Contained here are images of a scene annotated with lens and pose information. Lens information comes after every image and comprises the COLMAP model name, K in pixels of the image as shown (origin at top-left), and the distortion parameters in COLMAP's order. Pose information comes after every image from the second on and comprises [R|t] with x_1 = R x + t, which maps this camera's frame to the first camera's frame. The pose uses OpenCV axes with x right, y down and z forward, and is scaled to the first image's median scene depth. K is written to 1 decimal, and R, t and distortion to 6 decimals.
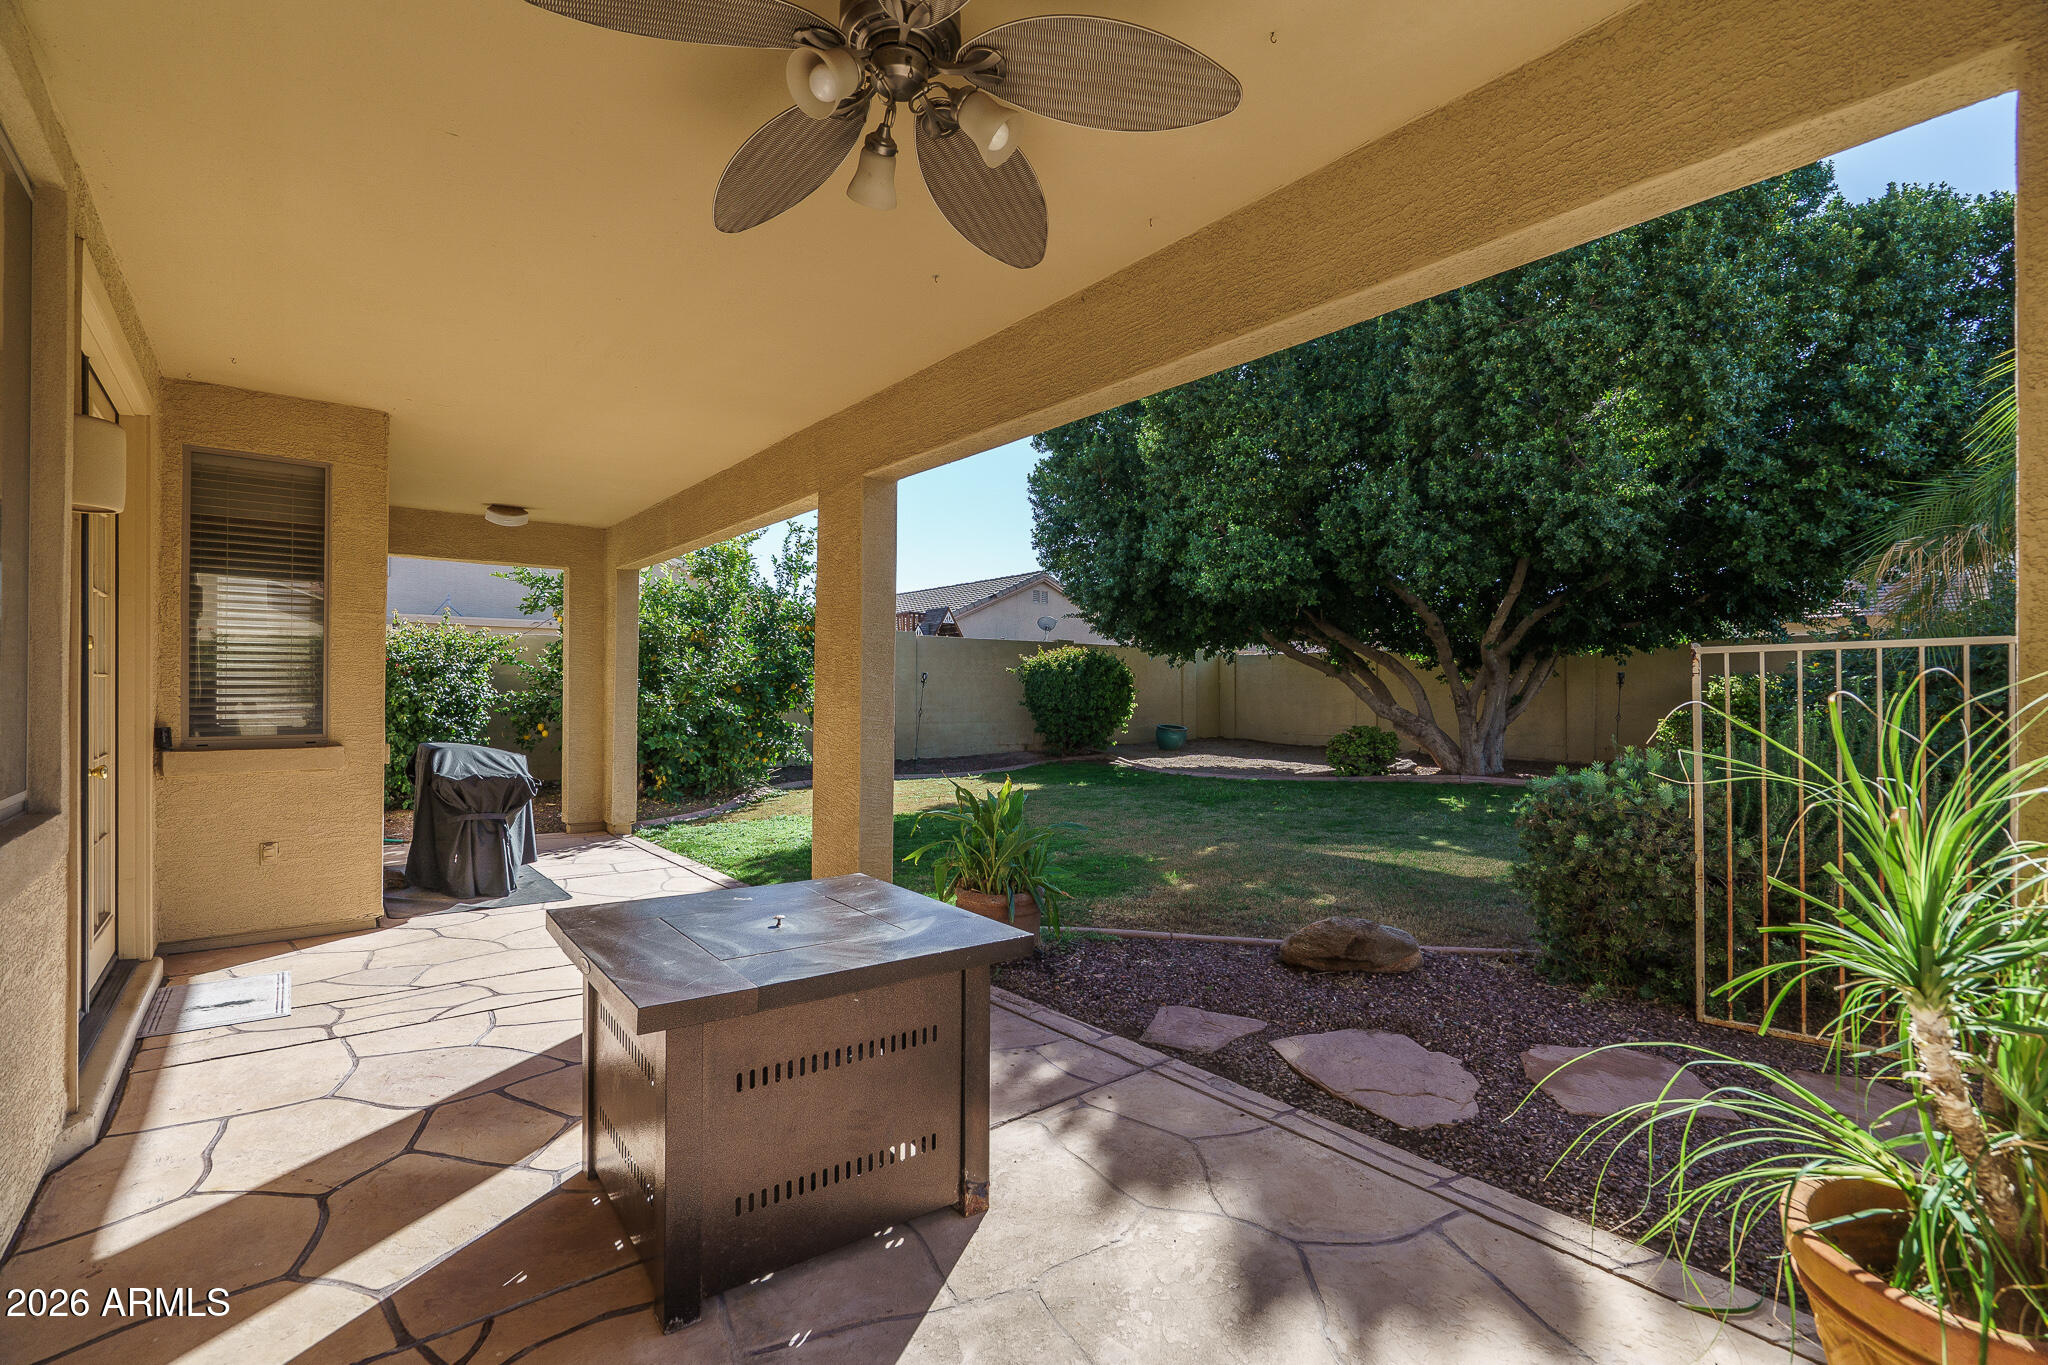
lens RADIAL K [[933.6, 0, 1024.0], [0, 933.6, 682.5], [0, 0, 1]] dist [-0.000292, 0.000117]
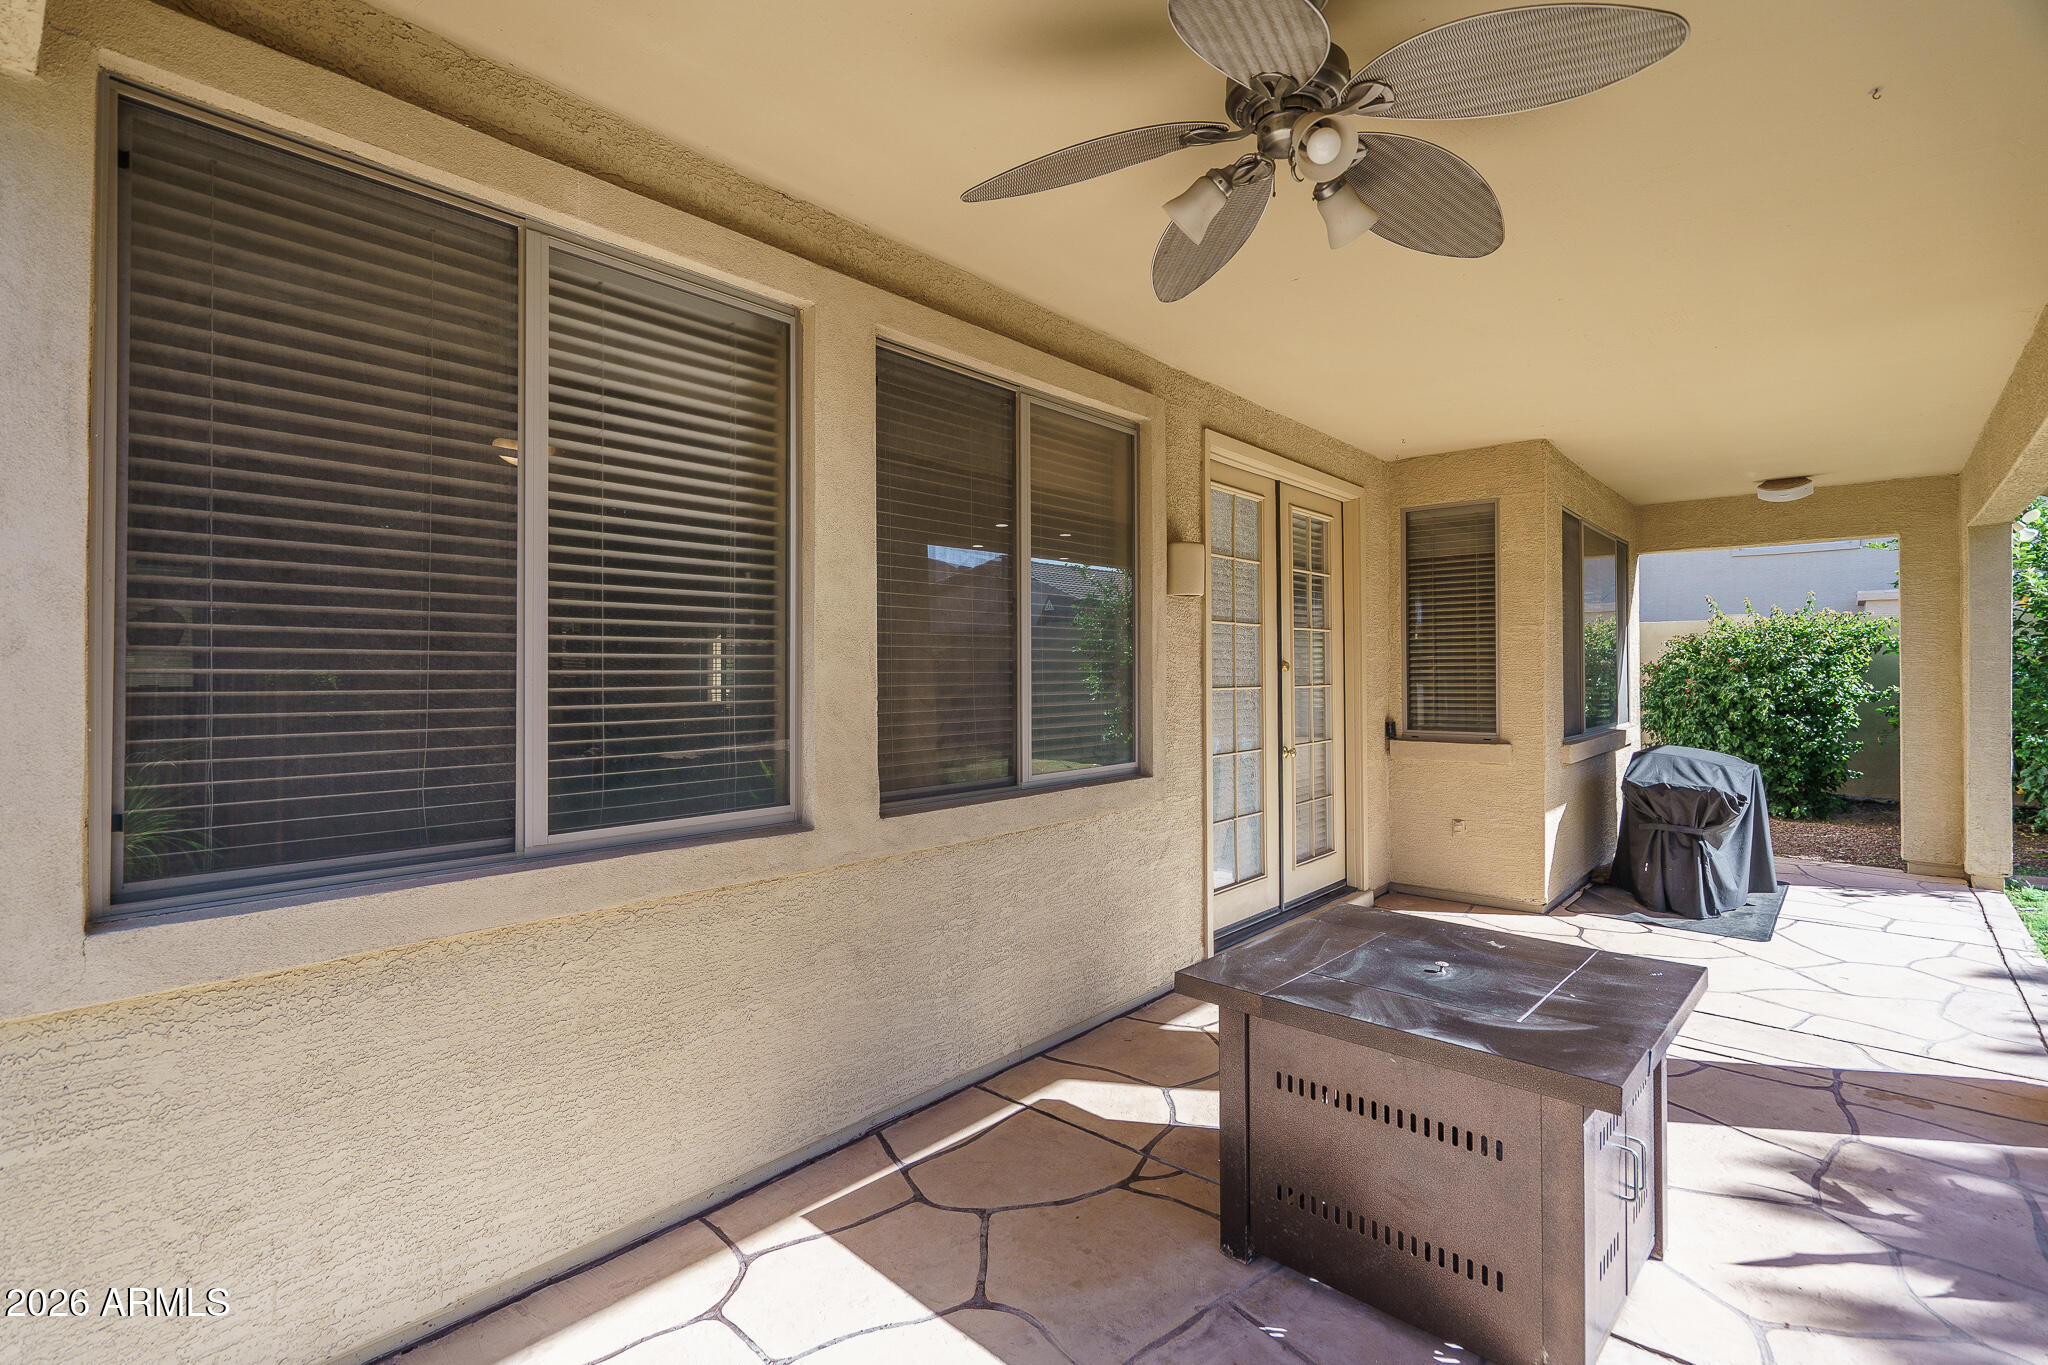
lens RADIAL K [[956.0, 0, 986.9], [0, 956.0, 642.3], [0, 0, 1]] dist [0.001995, 0.000316]
pose [[0.160630, -0.034137, -0.986424, 0.317329], [0.013478, 0.999384, -0.032390, -0.026738], [0.986923, -0.008093, 0.160992, 0.186393]]
